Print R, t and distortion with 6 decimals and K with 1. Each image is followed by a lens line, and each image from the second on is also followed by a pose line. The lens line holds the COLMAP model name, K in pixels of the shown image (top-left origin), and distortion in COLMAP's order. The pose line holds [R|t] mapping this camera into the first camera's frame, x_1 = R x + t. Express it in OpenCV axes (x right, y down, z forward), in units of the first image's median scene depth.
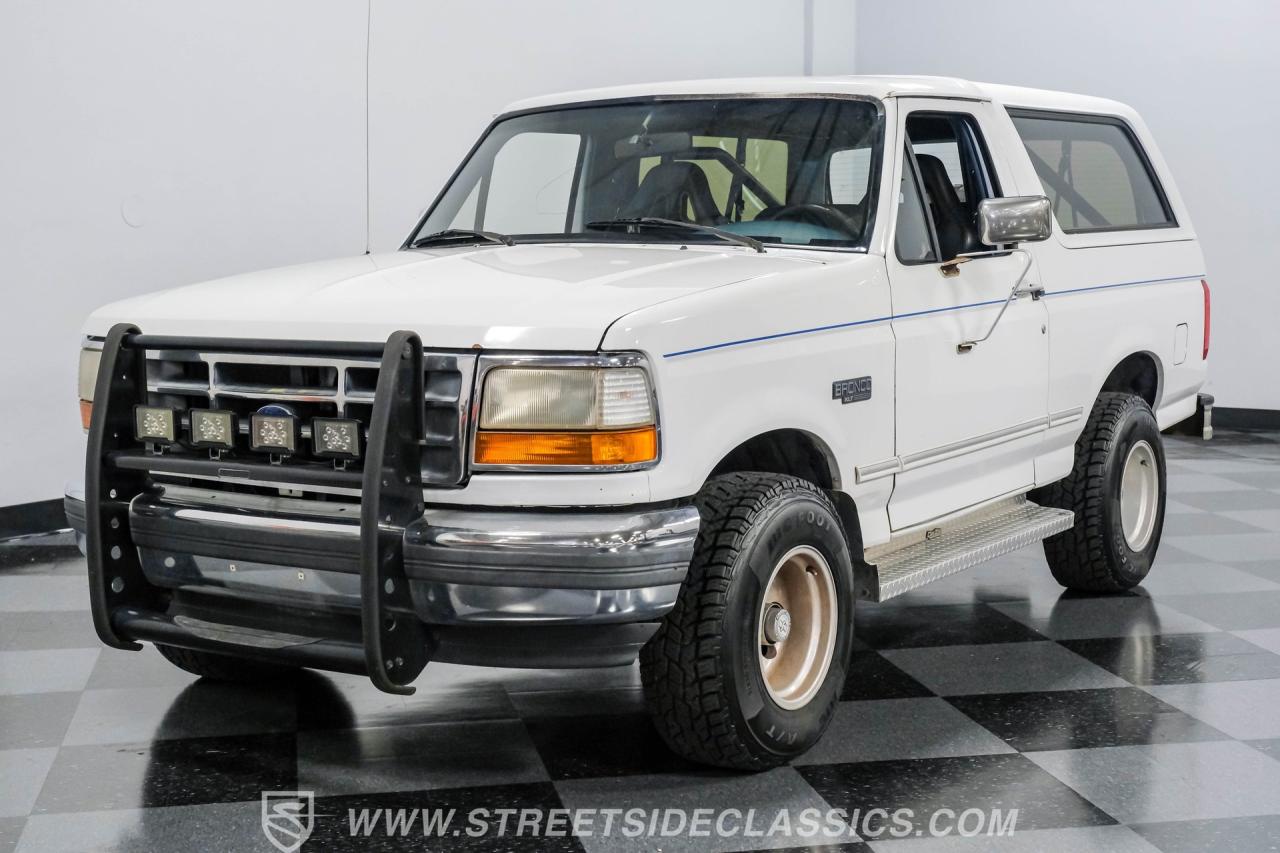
lens RADIAL K [[1732.7, 0, 640.0], [0, 1732.7, 426.5], [0, 0, 1]] dist [-0.013988, -0.001155]
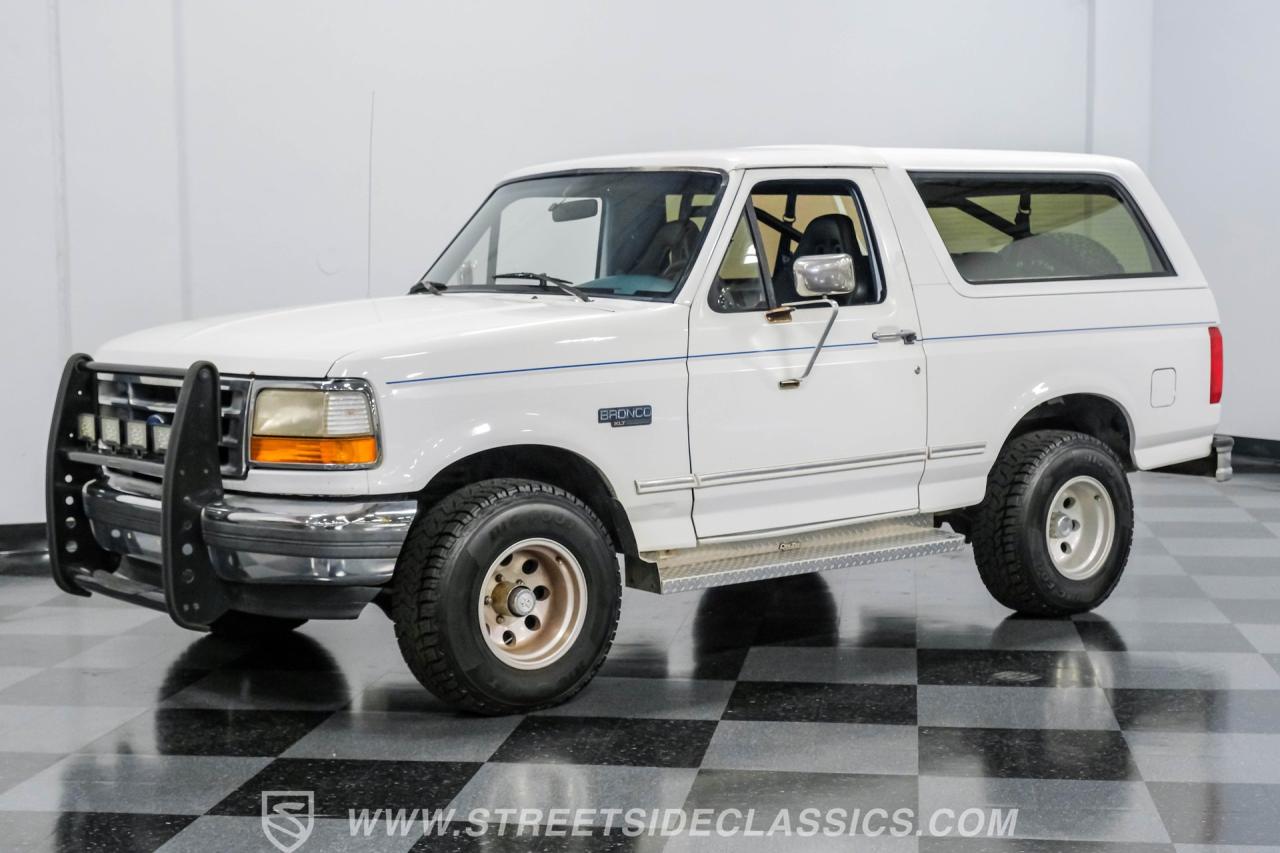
lens RADIAL K [[1788.9, 0, 640.0], [0, 1788.9, 426.5], [0, 0, 1]] dist [-0.018445, 0.004085]
pose [[0.958028, 0.025137, -0.285571, 0.542894], [-0.031631, 0.999335, -0.018151, 0.009725], [0.284925, 0.026422, 0.958186, -0.218917]]
